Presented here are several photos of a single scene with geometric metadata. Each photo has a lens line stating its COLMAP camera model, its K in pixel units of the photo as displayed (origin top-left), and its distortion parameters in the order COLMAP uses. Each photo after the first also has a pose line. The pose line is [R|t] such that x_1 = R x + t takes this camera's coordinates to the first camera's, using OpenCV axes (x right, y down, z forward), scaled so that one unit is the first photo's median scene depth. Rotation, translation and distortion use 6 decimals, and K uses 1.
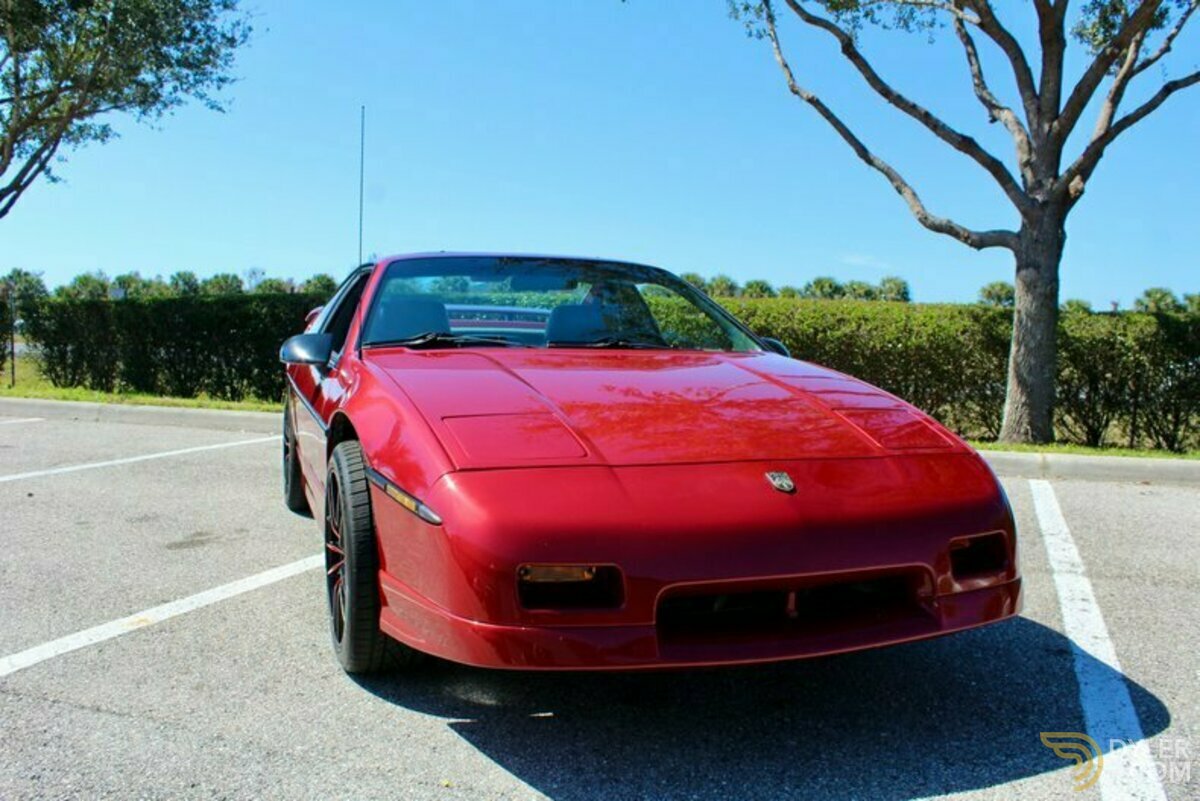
lens RADIAL K [[1029.2, 0, 594.0], [0, 1029.2, 395.5], [0, 0, 1]] dist [-0.160194, 0.139583]
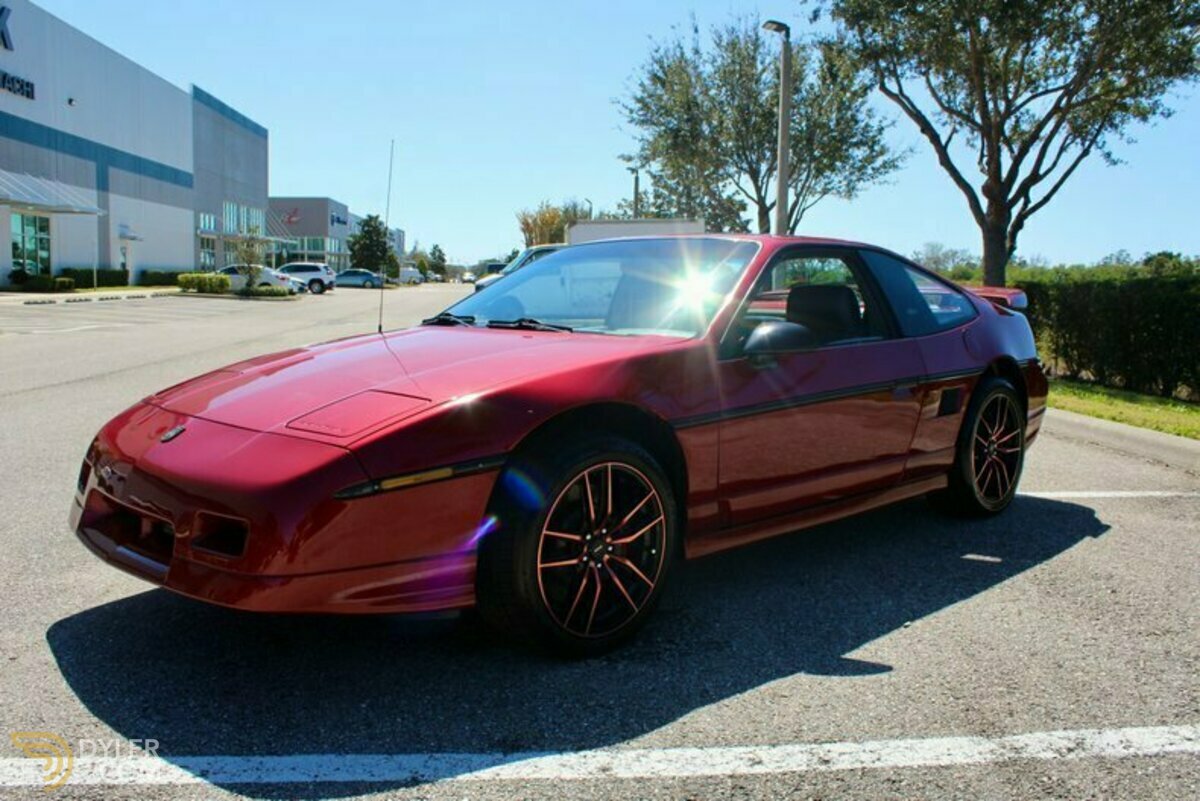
lens RADIAL K [[1029.2, 0, 592.8], [0, 1029.2, 411.6], [0, 0, 1]] dist [-0.160194, 0.139583]
pose [[0.399975, 0.089572, -0.912139, 0.311407], [-0.059313, 0.995656, 0.071765, -0.012475], [0.914605, 0.025397, 0.403550, 0.201031]]
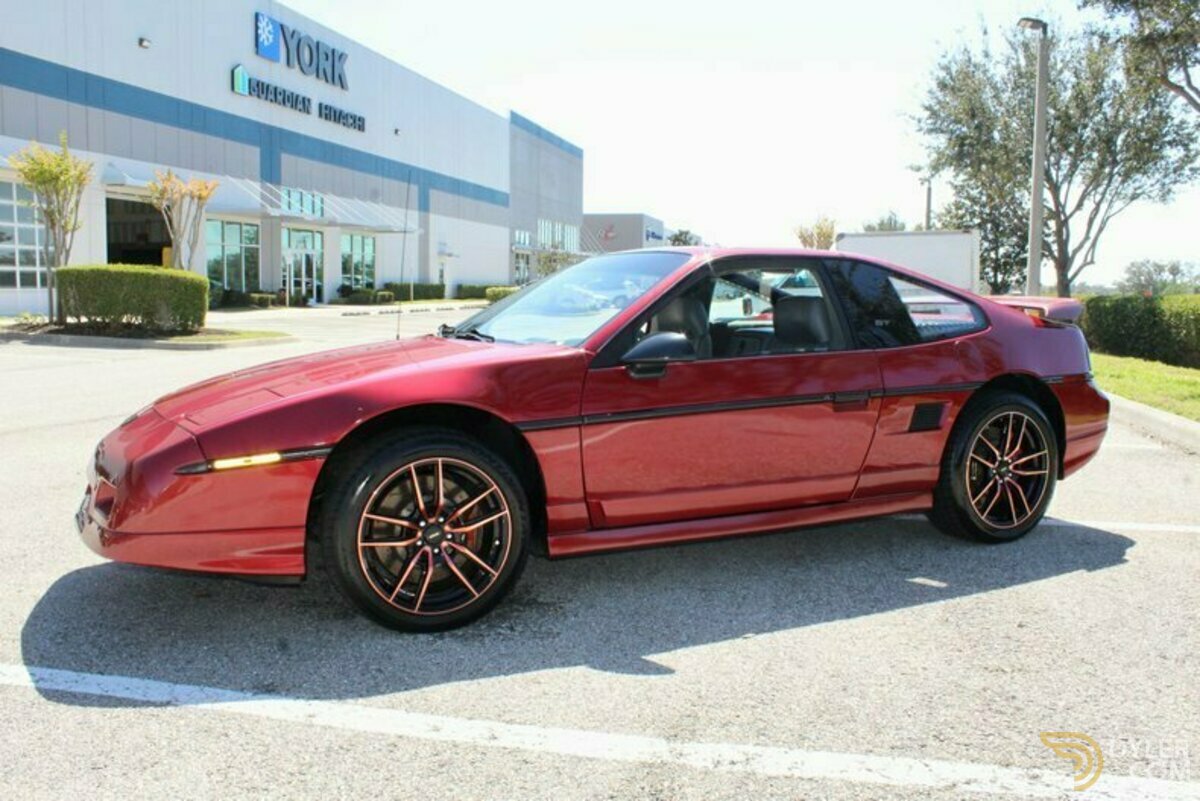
lens RADIAL K [[1029.2, 0, 594.4], [0, 1029.2, 404.8], [0, 0, 1]] dist [-0.160194, 0.139583]
pose [[0.102366, 0.077591, -0.991716, 0.363370], [-0.065572, 0.995311, 0.071103, -0.019023], [0.992583, 0.057751, 0.106974, 0.316720]]
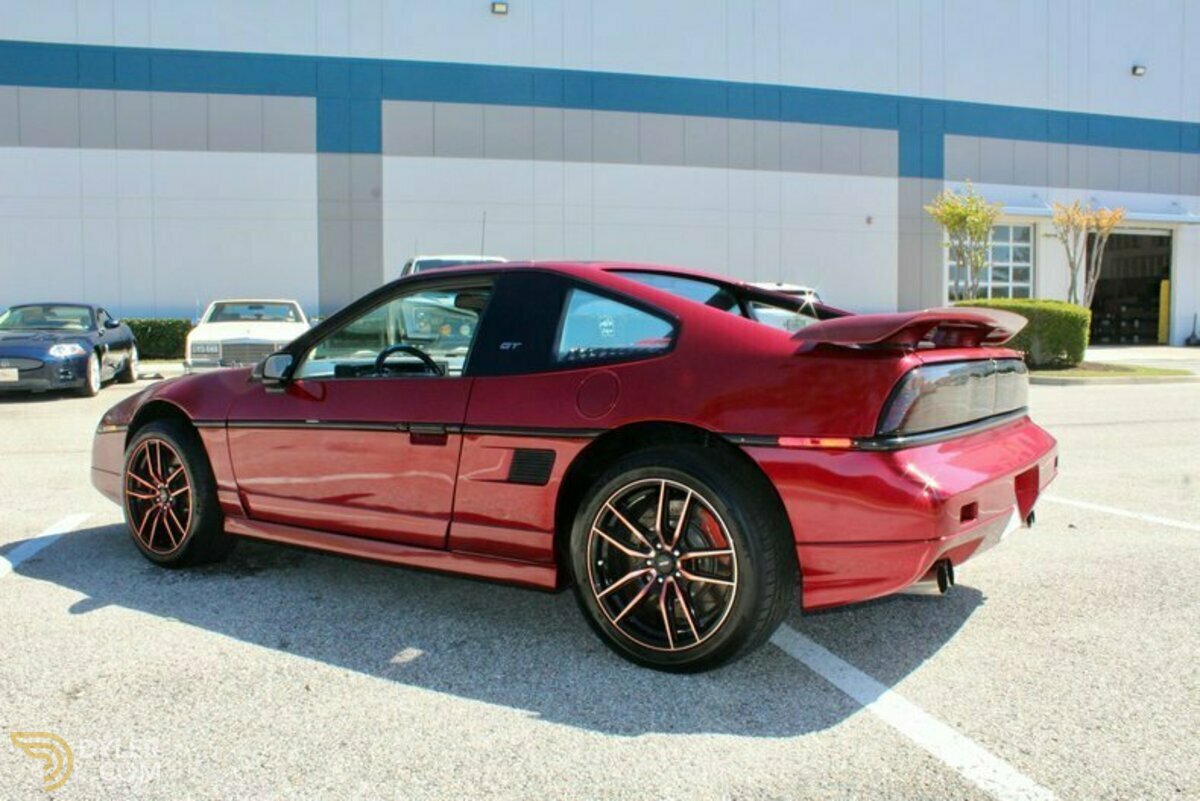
lens RADIAL K [[1029.2, 0, 603.0], [0, 1029.2, 401.6], [0, 0, 1]] dist [-0.160194, 0.139583]
pose [[-0.804948, 0.014338, -0.593172, 0.174580], [-0.057505, 0.993117, 0.102041, -0.044327], [0.590553, 0.116248, -0.798582, 0.701195]]
